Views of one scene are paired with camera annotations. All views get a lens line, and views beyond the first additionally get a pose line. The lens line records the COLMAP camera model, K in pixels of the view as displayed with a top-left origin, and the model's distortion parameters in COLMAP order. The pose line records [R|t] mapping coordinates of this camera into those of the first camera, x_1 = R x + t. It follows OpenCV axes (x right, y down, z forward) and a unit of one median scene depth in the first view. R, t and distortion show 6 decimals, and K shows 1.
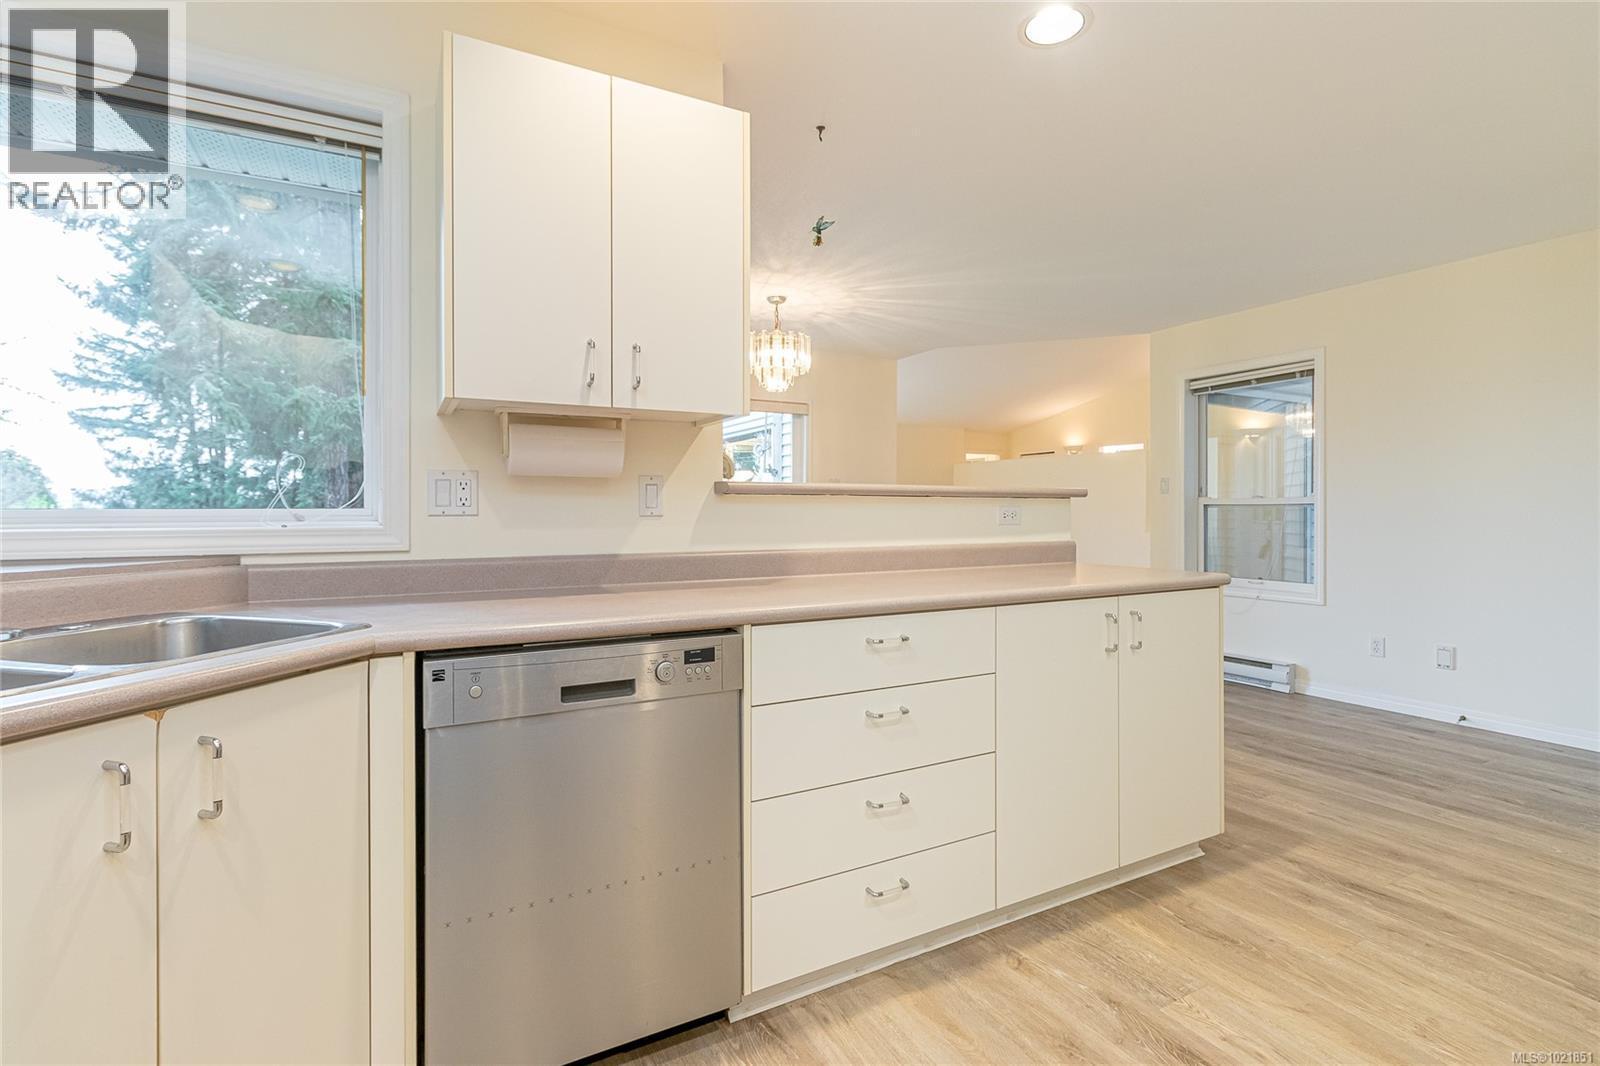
lens RADIAL K [[752.8, 0, 791.1], [0, 752.8, 519.4], [0, 0, 1]] dist [0.004808, 0.000178]
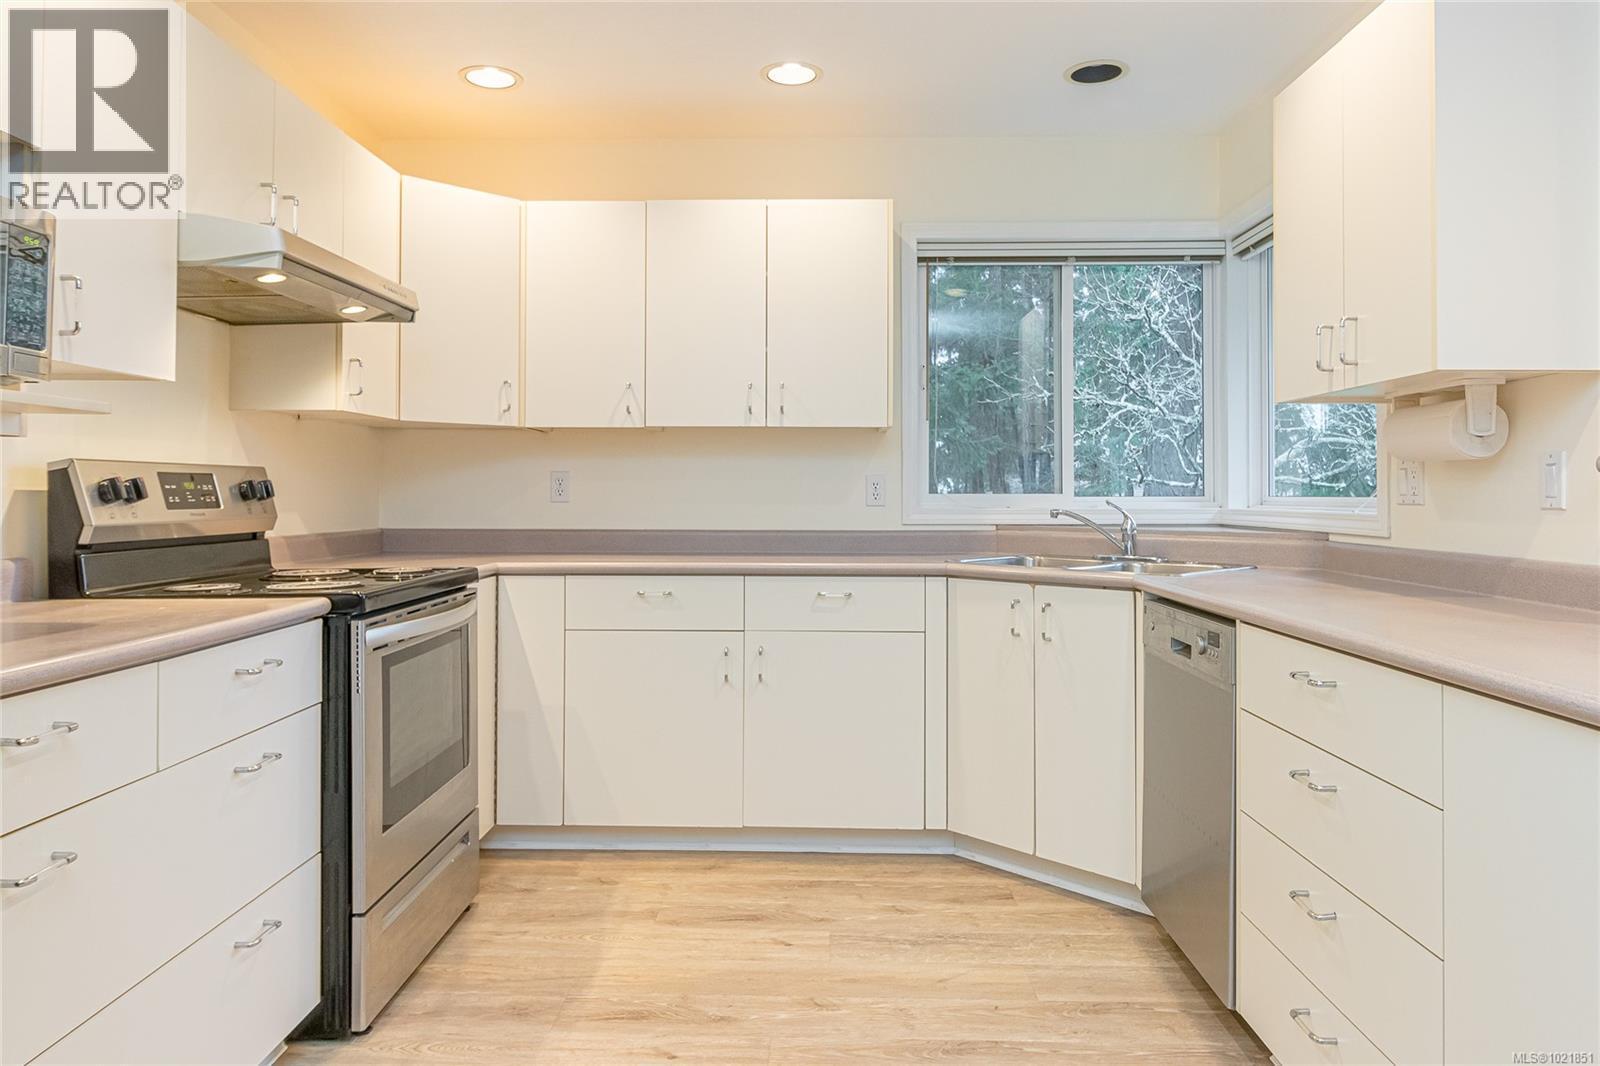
lens RADIAL K [[1061.9, 0, 785.9], [0, 1061.9, 474.8], [0, 0, 1]] dist [0.004305, -0.000165]
pose [[-0.505215, -0.016563, -0.862834, 1.261471], [-0.015593, 0.999828, -0.010063, -0.019066], [0.862852, 0.008370, -0.505387, 1.067892]]
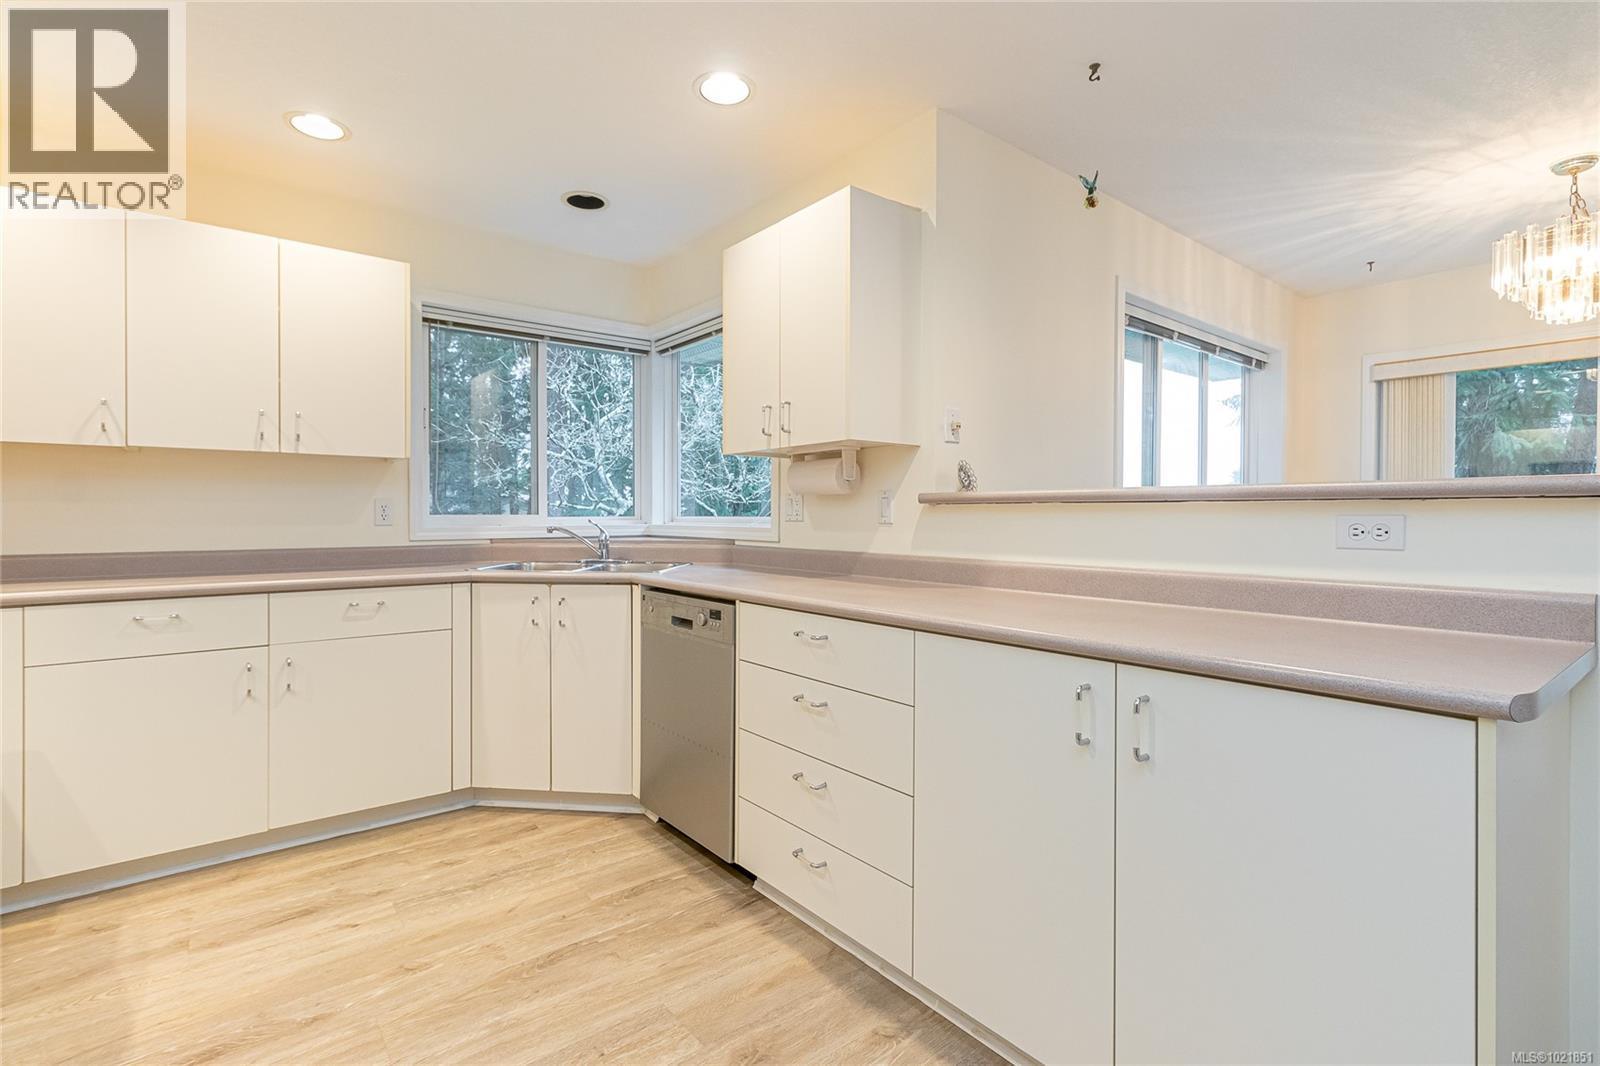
lens RADIAL K [[746.2, 0, 788.3], [0, 746.2, 518.4], [0, 0, 1]] dist [0.004080, 0.001283]
pose [[0.163359, 0.004896, -0.986555, 1.205795], [-0.015754, 0.999873, 0.002354, -0.016379], [0.986441, 0.015158, 0.163415, 0.776419]]
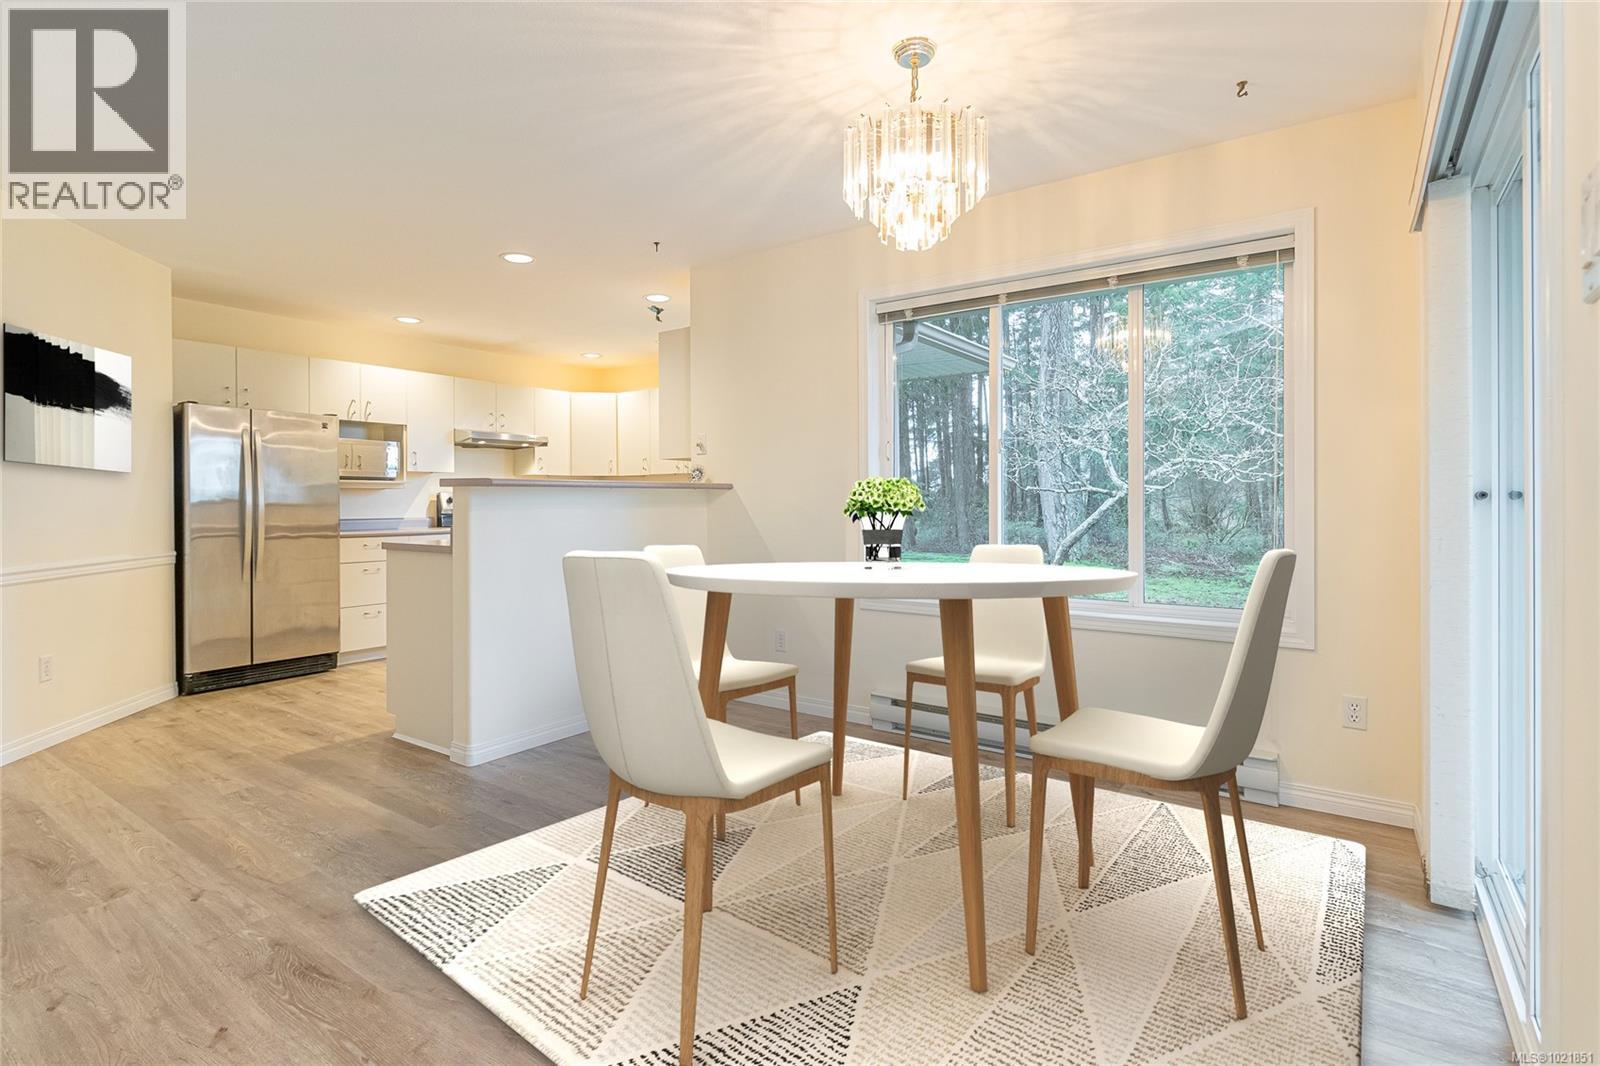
lens RADIAL K [[746.2, 0, 781.4], [0, 746.2, 498.3], [0, 0, 1]] dist [0.004080, 0.001283]
pose [[-0.898595, 0.004925, -0.438752, 0.695978], [0.002184, 0.999975, 0.006752, -0.031151], [0.438774, 0.005109, -0.898583, 3.628262]]
